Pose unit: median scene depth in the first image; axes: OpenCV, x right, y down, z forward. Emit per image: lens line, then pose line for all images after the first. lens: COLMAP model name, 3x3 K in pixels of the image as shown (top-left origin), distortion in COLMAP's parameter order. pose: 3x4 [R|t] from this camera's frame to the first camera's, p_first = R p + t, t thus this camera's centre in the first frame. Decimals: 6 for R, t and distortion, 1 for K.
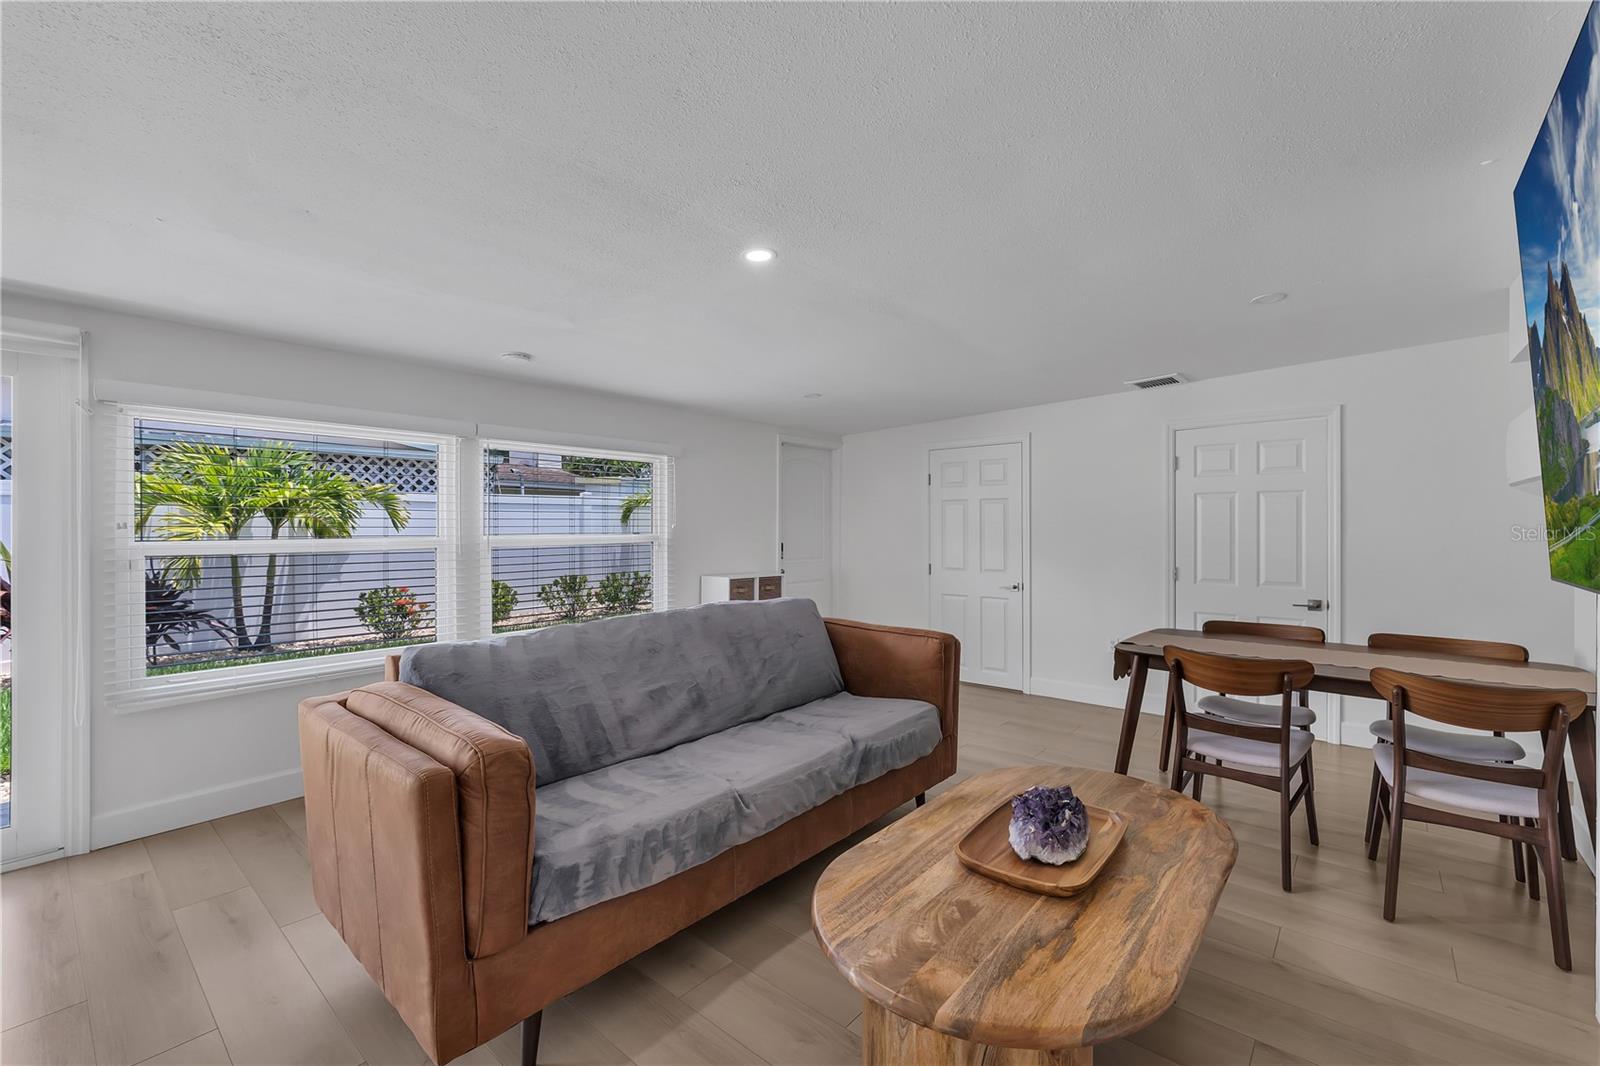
lens RADIAL K [[665.1, 0, 809.5], [0, 665.1, 522.8], [0, 0, 1]] dist [0.001574, 0.000178]
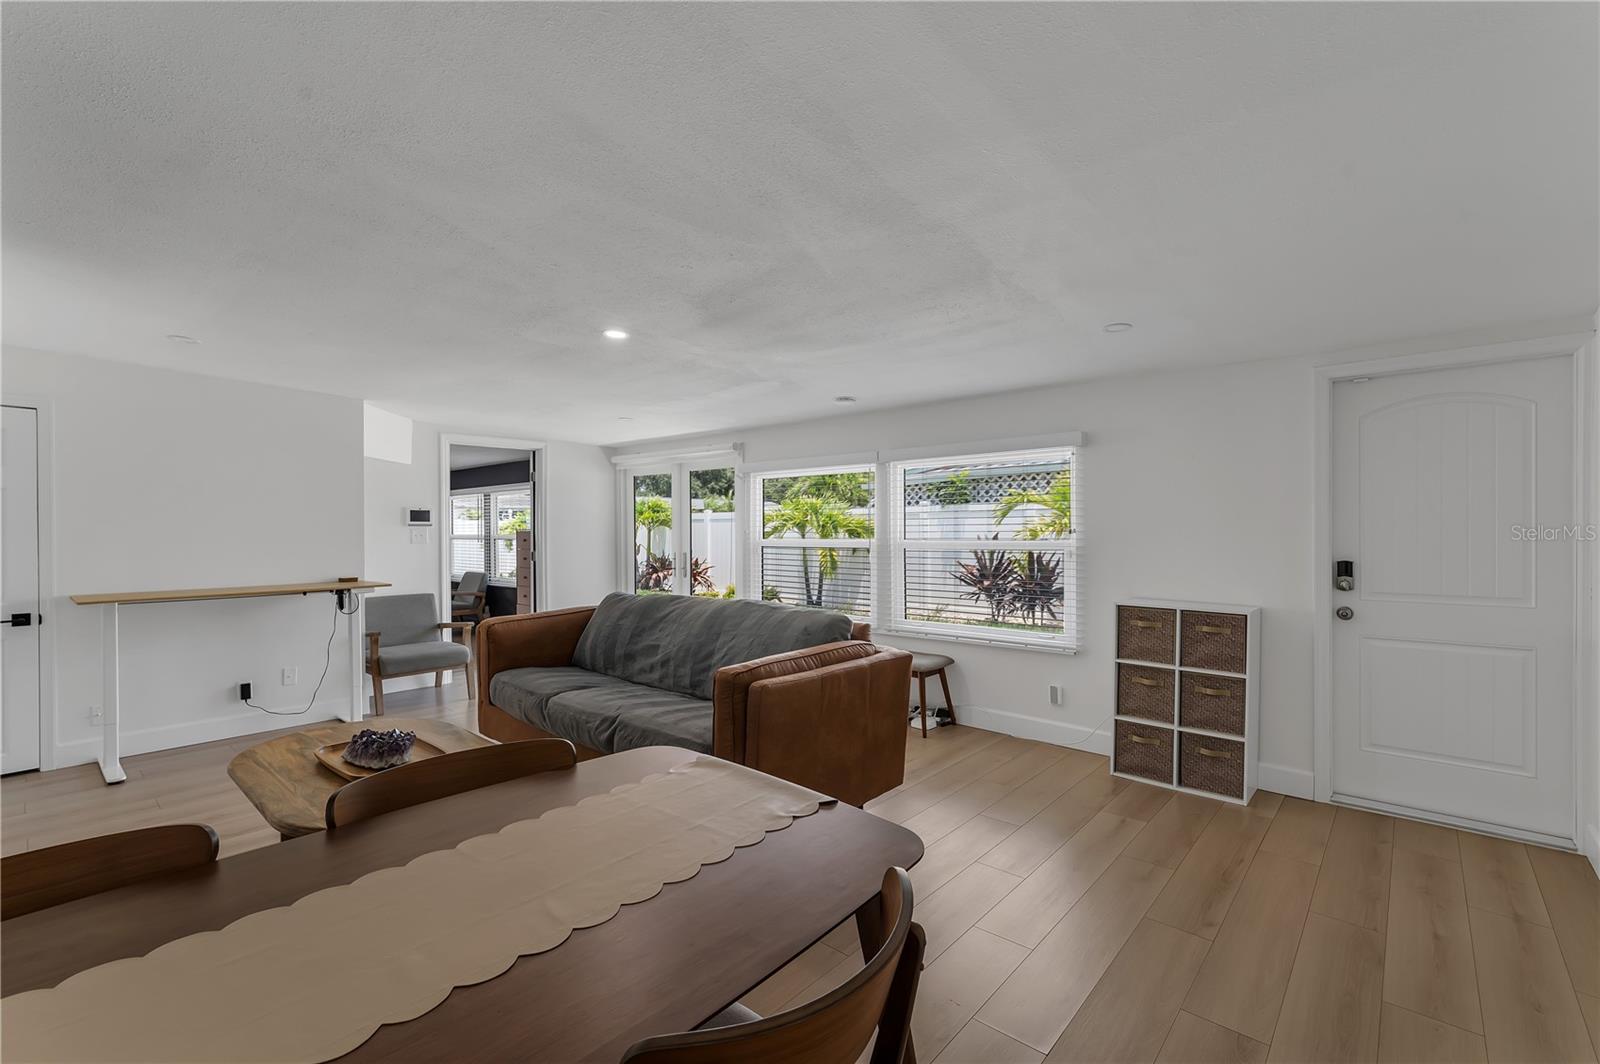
lens RADIAL K [[665.1, 0, 809.5], [0, 665.1, 521.8], [0, 0, 1]] dist [0.001574, 0.000178]
pose [[-0.029740, -0.013253, -0.999470, 0.731668], [0.009014, 0.999868, -0.013527, 0.001972], [0.999517, -0.009412, -0.029616, 0.823503]]
